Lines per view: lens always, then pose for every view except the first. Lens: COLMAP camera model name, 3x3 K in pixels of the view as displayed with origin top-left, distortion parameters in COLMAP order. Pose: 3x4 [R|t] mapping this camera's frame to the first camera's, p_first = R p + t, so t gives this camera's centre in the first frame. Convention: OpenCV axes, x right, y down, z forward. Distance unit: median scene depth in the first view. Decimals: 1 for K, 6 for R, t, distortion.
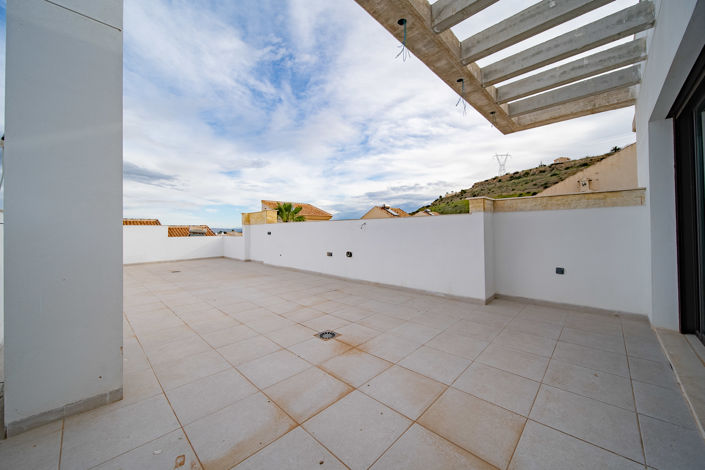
lens RADIAL K [[260.5, 0, 355.3], [0, 260.5, 226.3], [0, 0, 1]] dist [-0.000577, -0.000042]
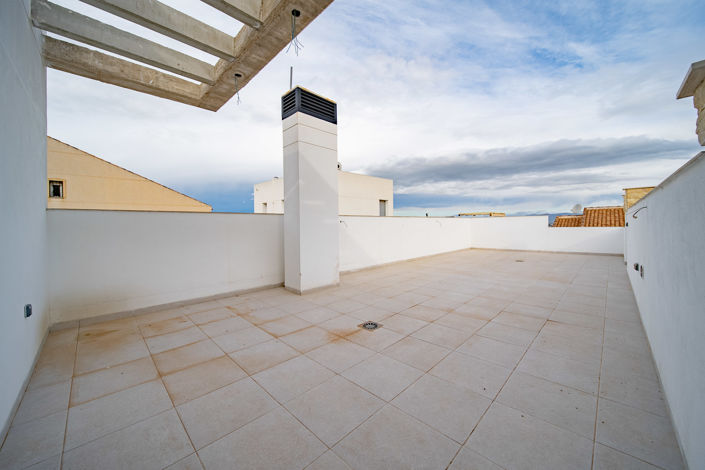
lens RADIAL K [[260.5, 0, 355.3], [0, 260.5, 226.3], [0, 0, 1]] dist [-0.000577, -0.000042]
pose [[-0.013379, 0.015943, -0.999783, 1.107469], [0.029731, 0.999437, 0.015540, 0.003255], [0.999468, -0.029517, -0.013846, 1.153616]]
